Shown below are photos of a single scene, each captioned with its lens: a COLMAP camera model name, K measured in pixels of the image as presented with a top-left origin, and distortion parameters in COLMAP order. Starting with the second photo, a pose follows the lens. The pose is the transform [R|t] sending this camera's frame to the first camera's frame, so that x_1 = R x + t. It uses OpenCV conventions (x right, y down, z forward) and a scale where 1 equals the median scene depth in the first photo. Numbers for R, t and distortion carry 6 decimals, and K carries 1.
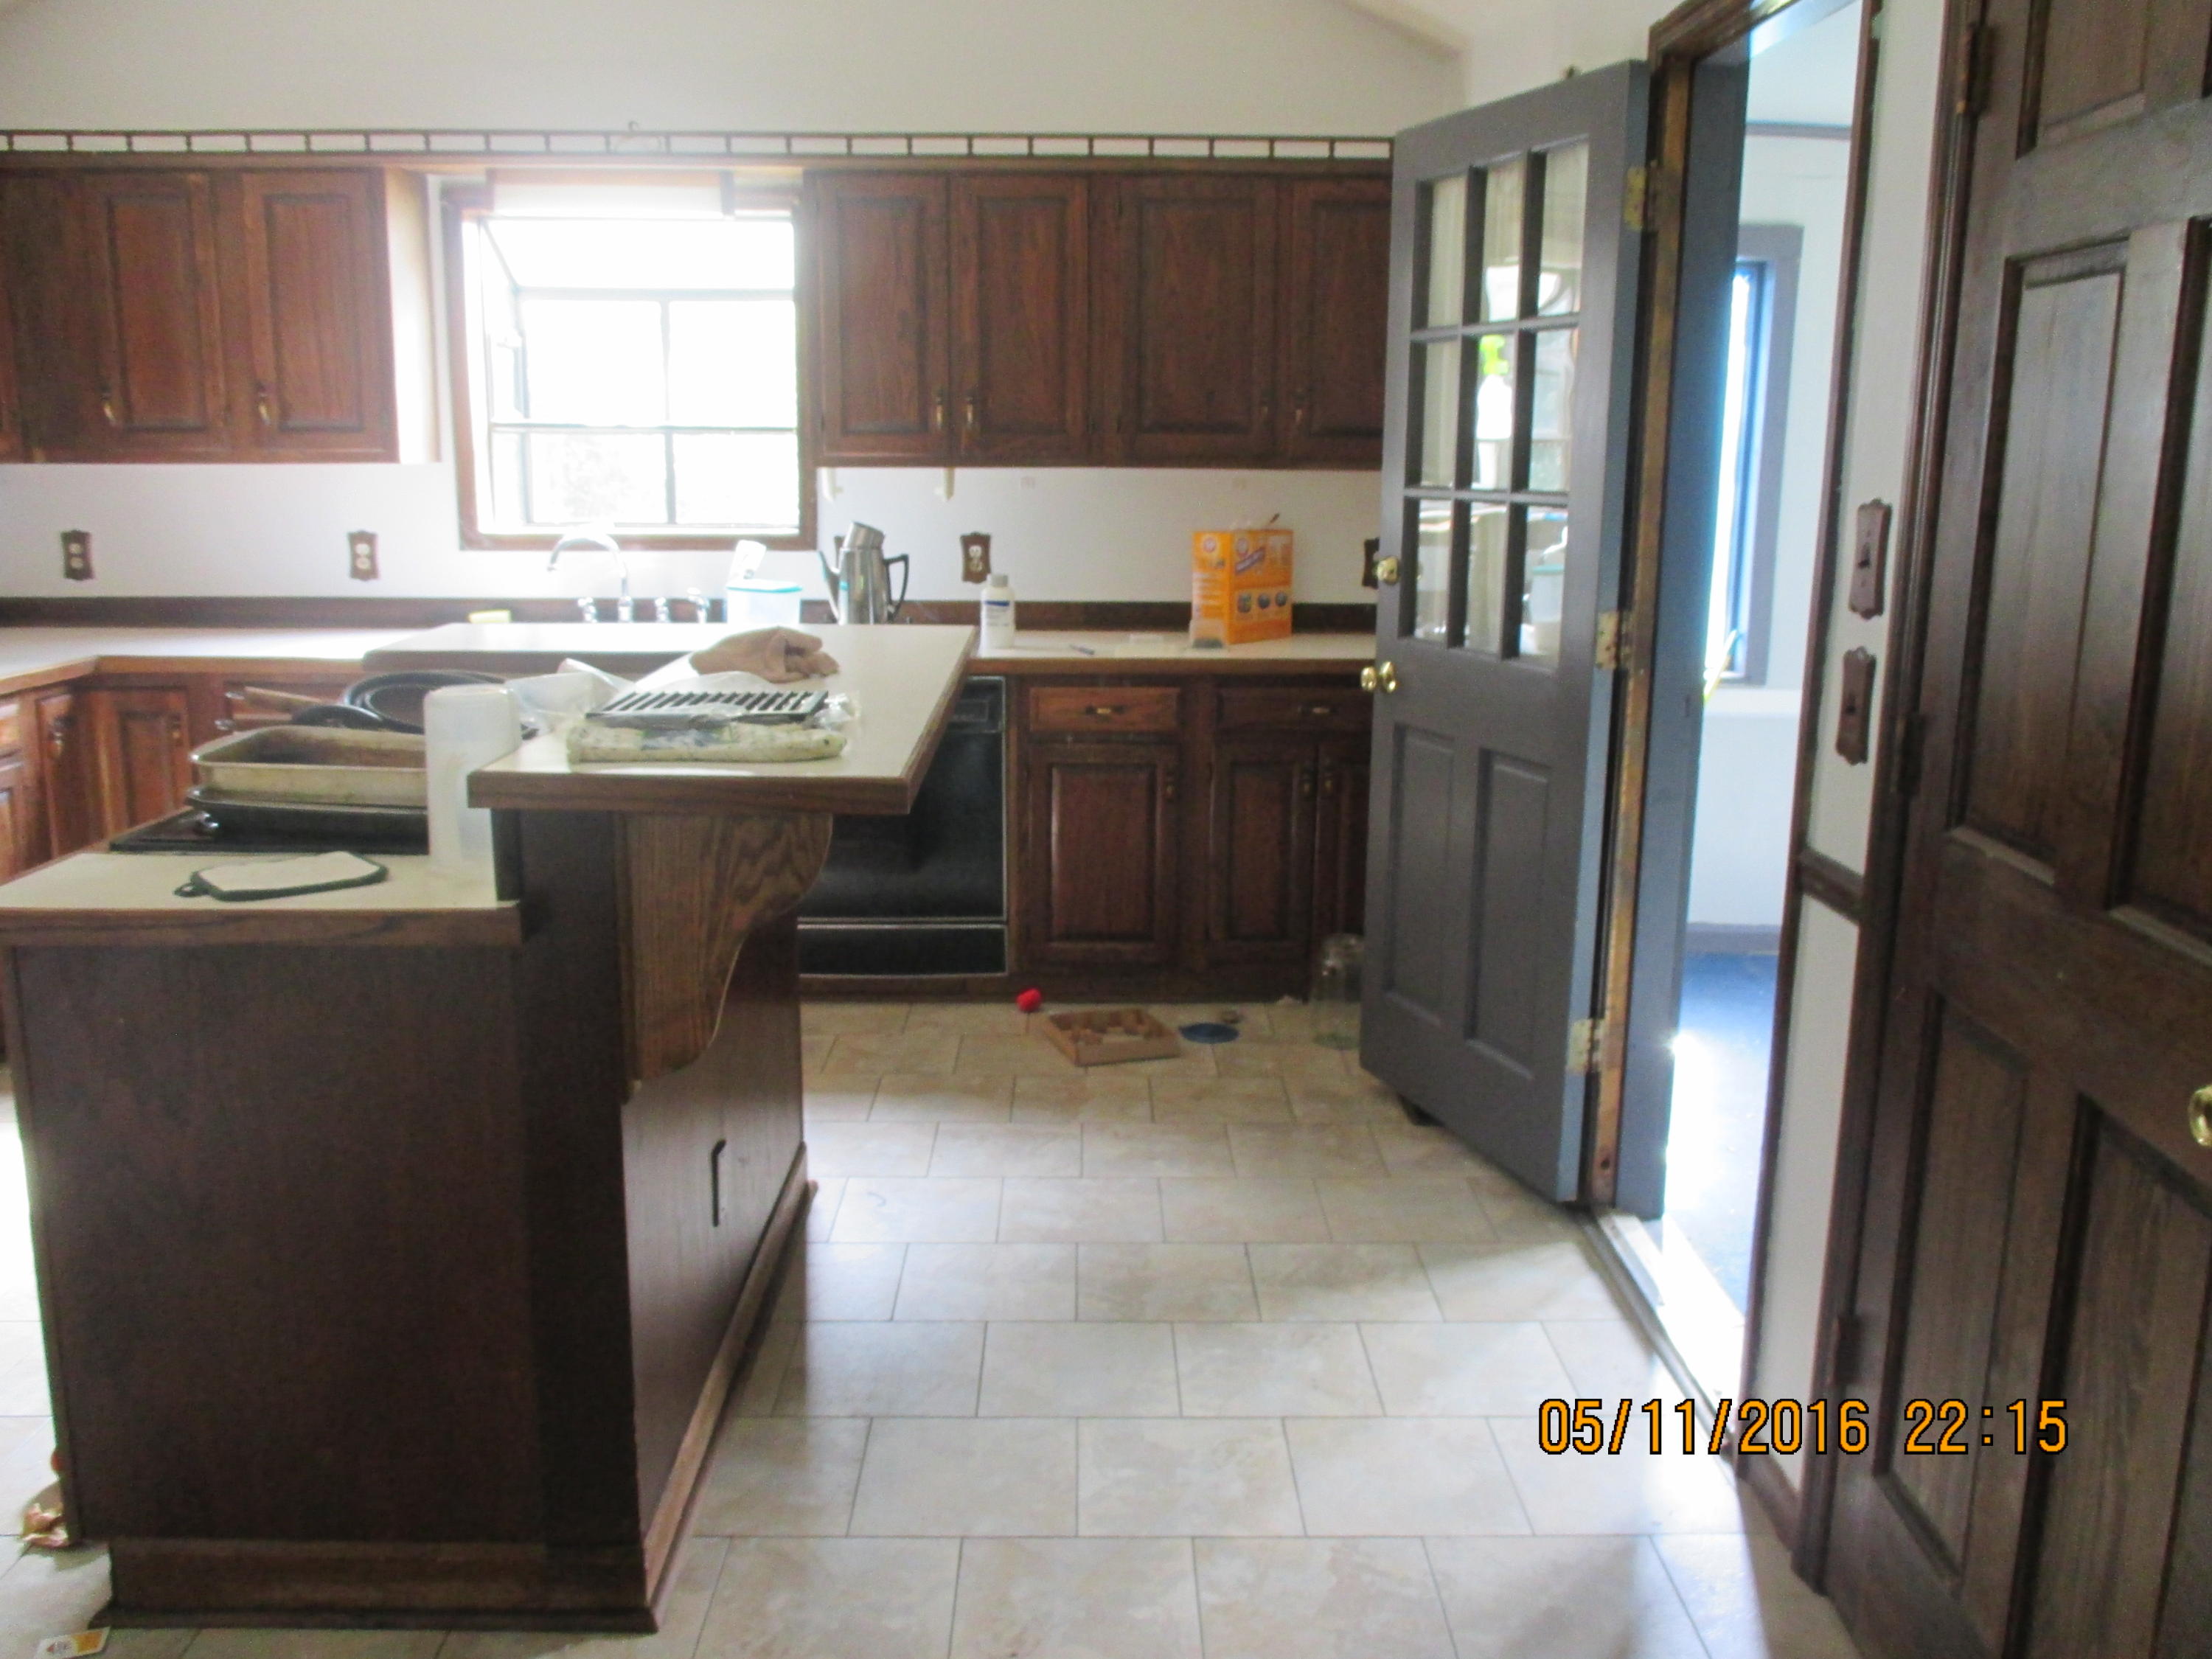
lens RADIAL K [[1840.7, 0, 1106.0], [0, 1840.7, 829.5], [0, 0, 1]] dist [-0.025795, 0.005269]
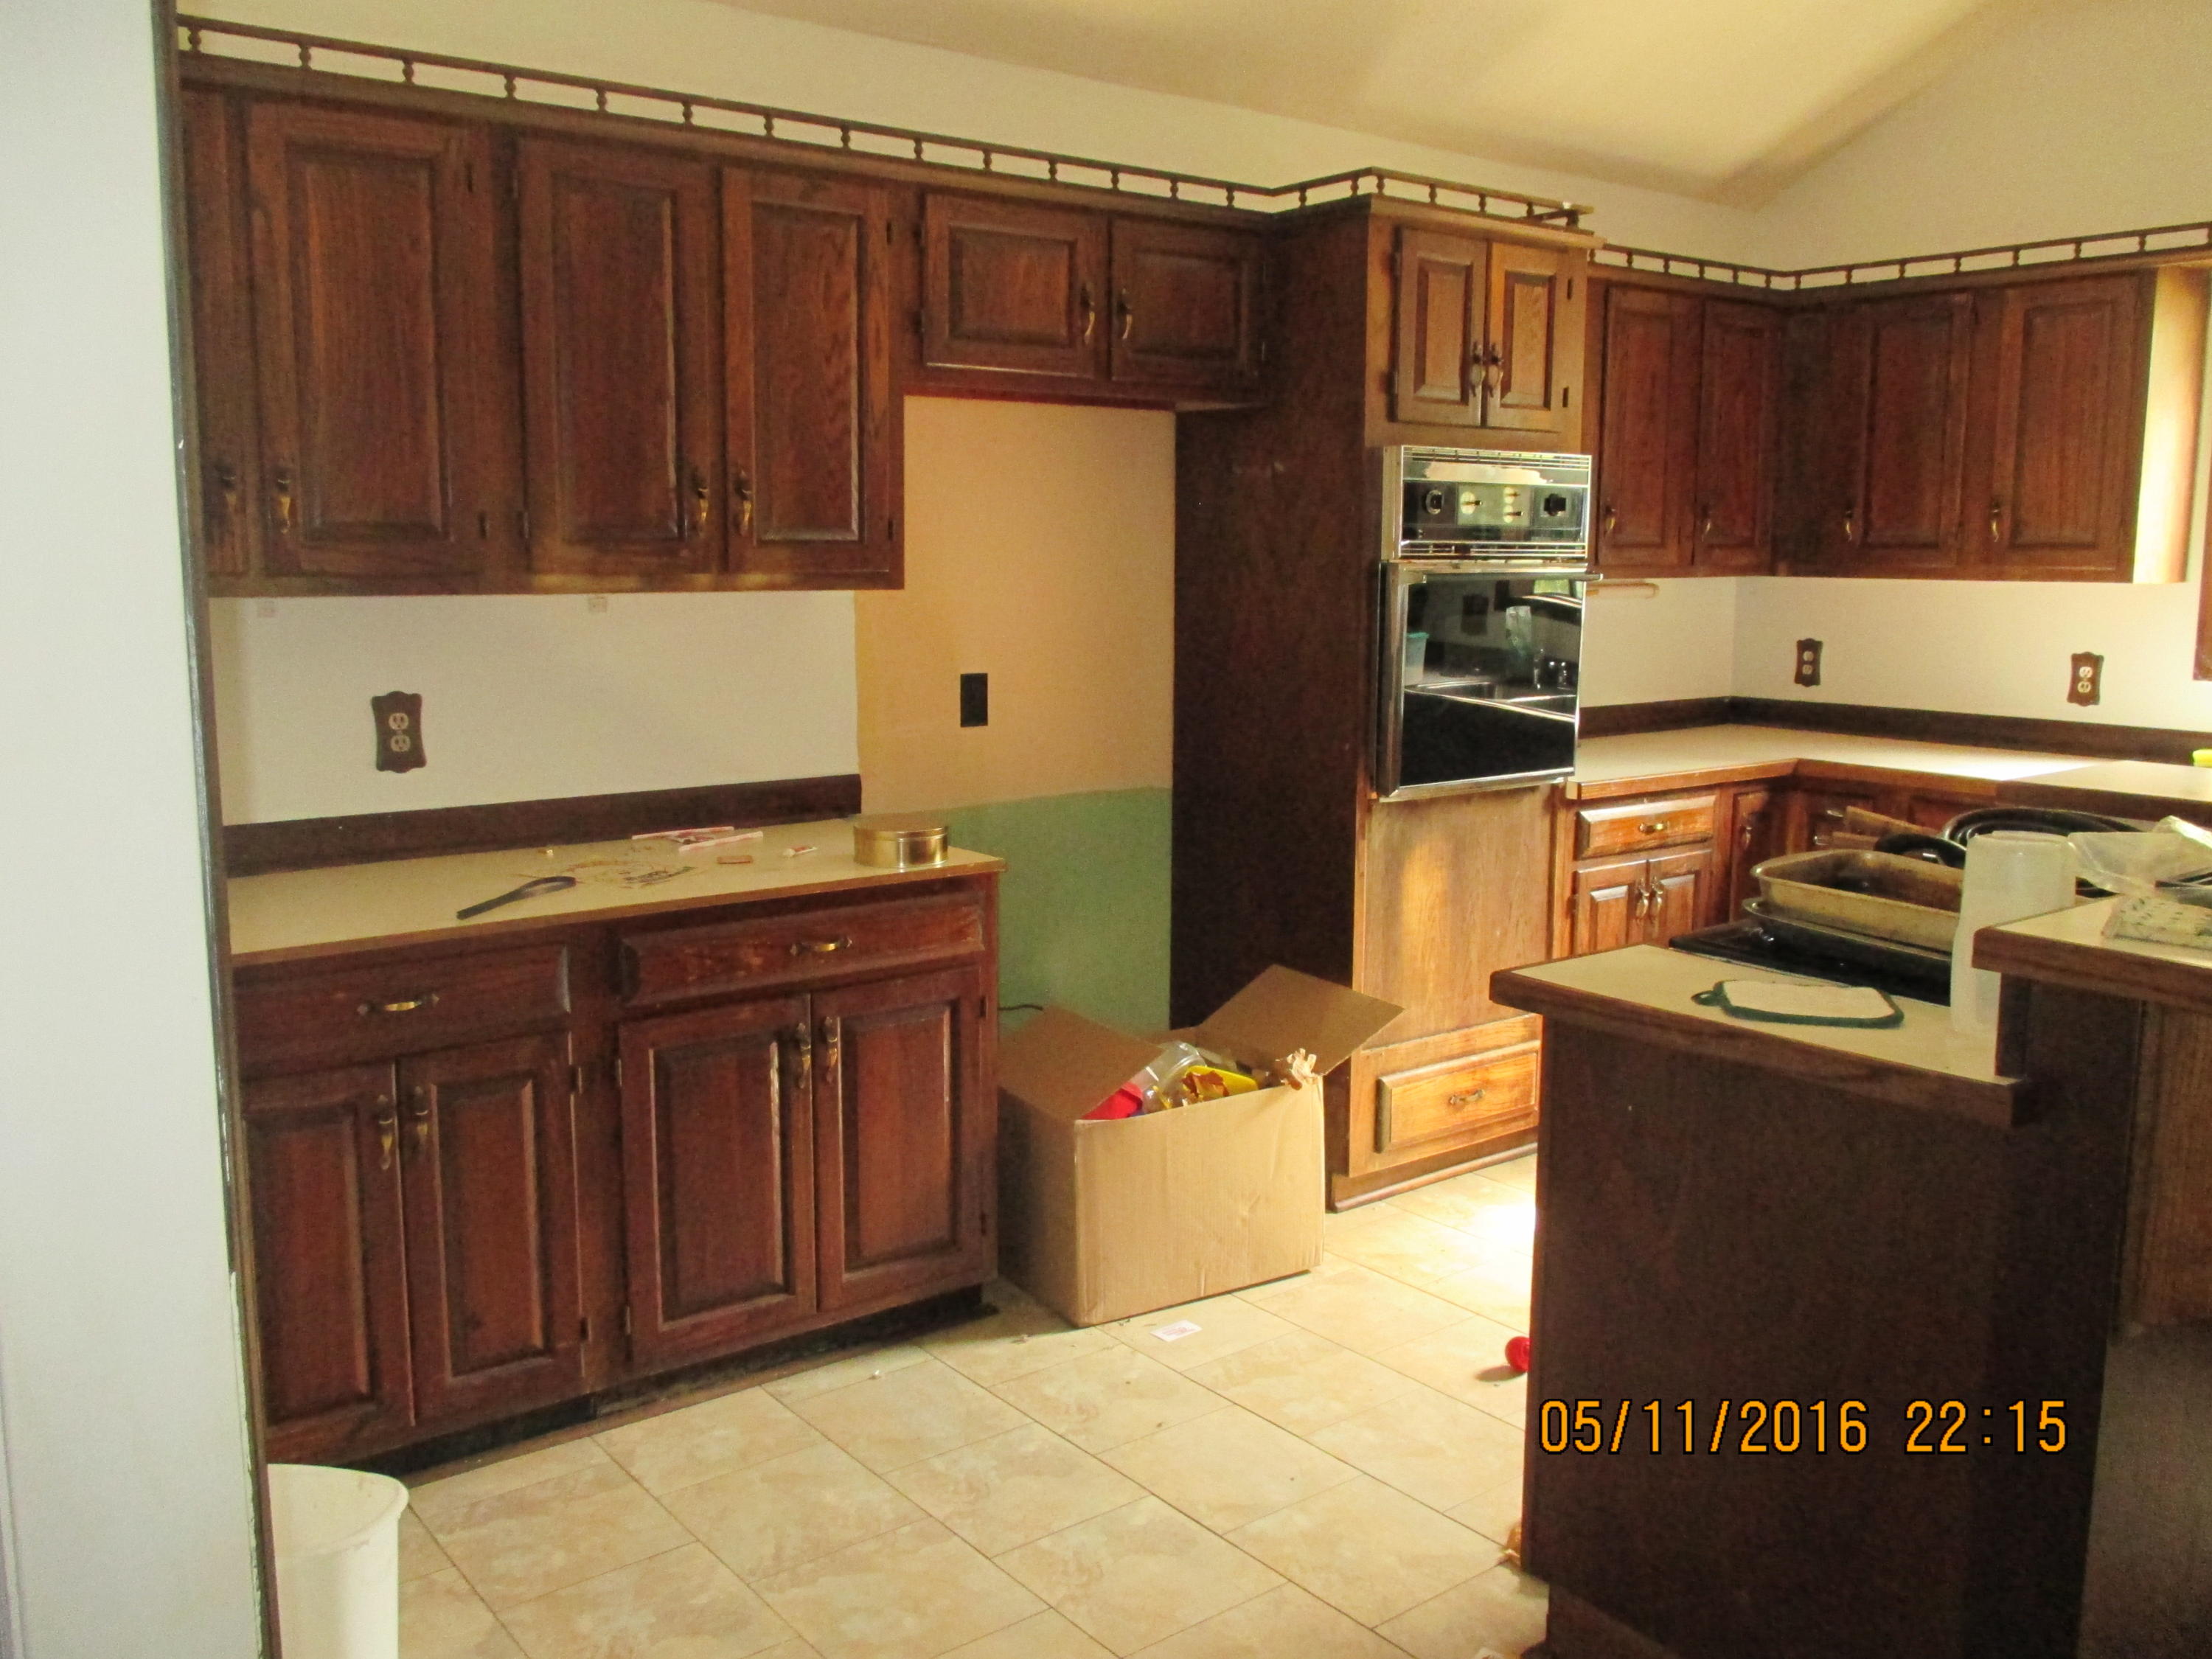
lens RADIAL K [[1848.7, 0, 1113.4], [0, 1848.7, 826.0], [0, 0, 1]] dist [0.006758, -0.038950]
pose [[0.613252, 0.116843, -0.781198, 0.043729], [-0.164704, 0.986175, 0.018206, -0.012159], [0.772525, 0.117501, 0.624018, 0.039626]]
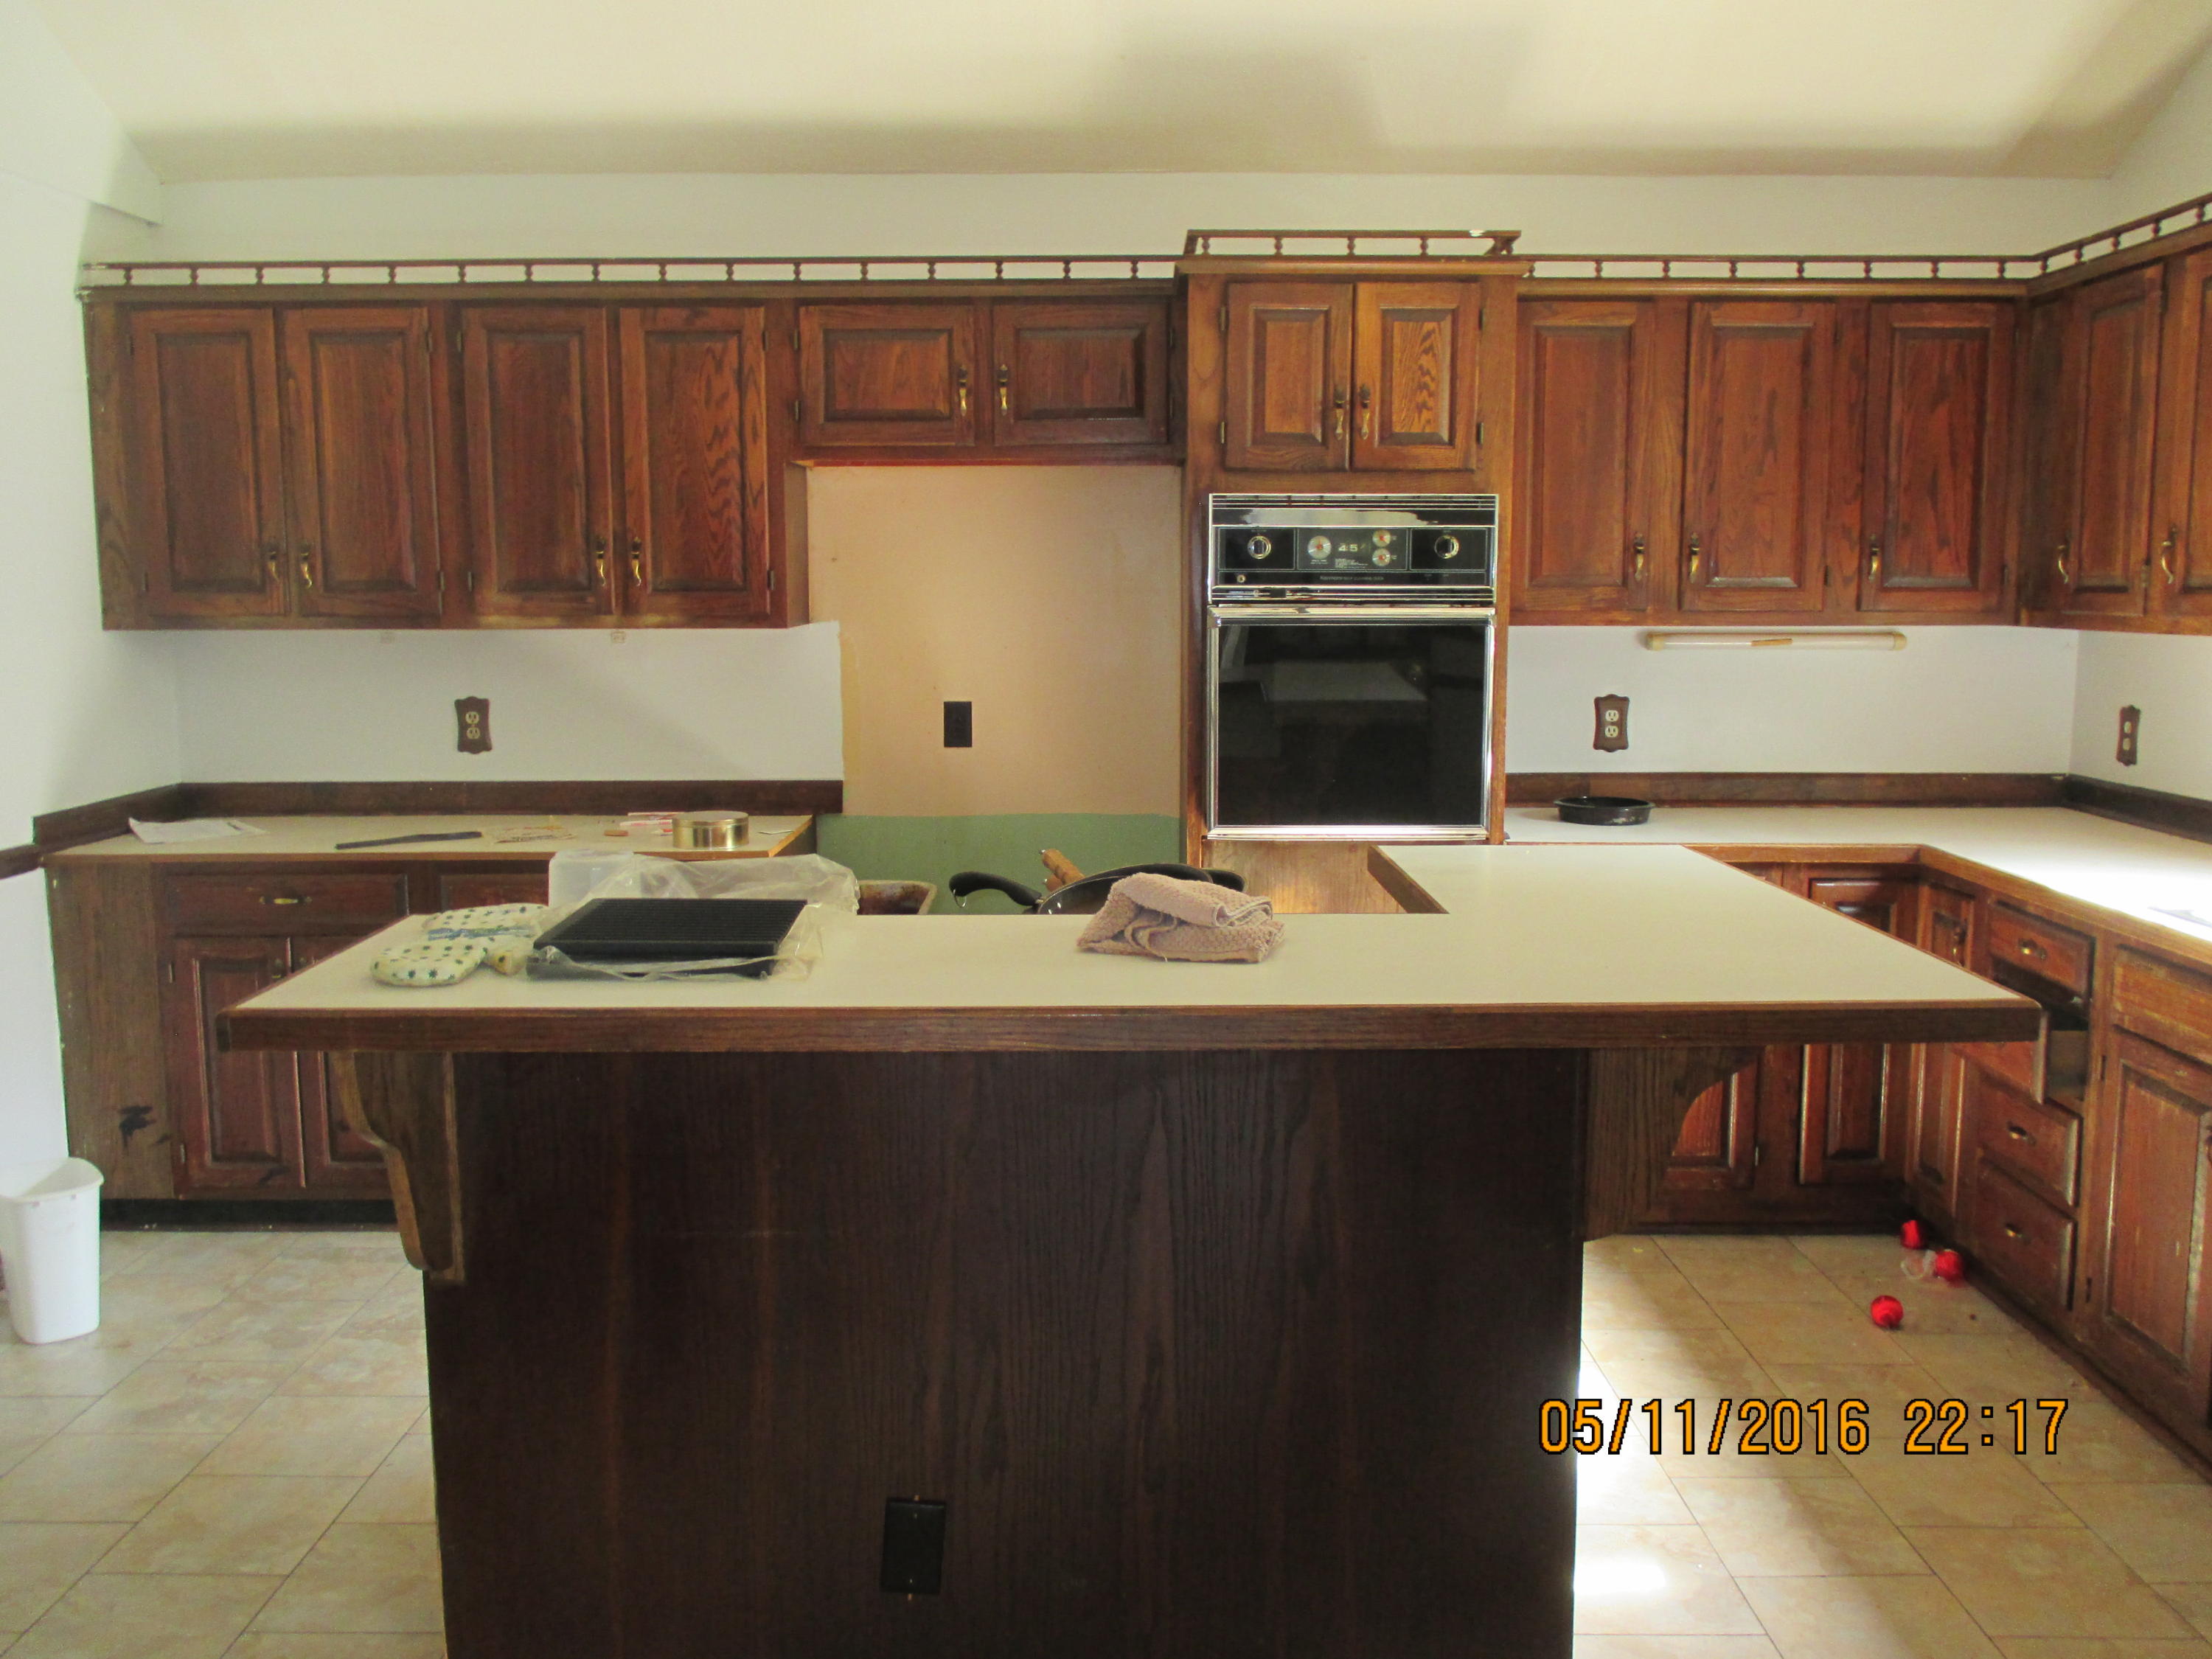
lens RADIAL K [[1840.7, 0, 1106.0], [0, 1840.7, 829.5], [0, 0, 1]] dist [-0.025795, 0.005269]
pose [[-0.007396, 0.130191, -0.991461, 0.325930], [-0.204535, 0.970330, 0.128942, -0.139707], [0.978831, 0.203742, 0.019452, 0.622098]]
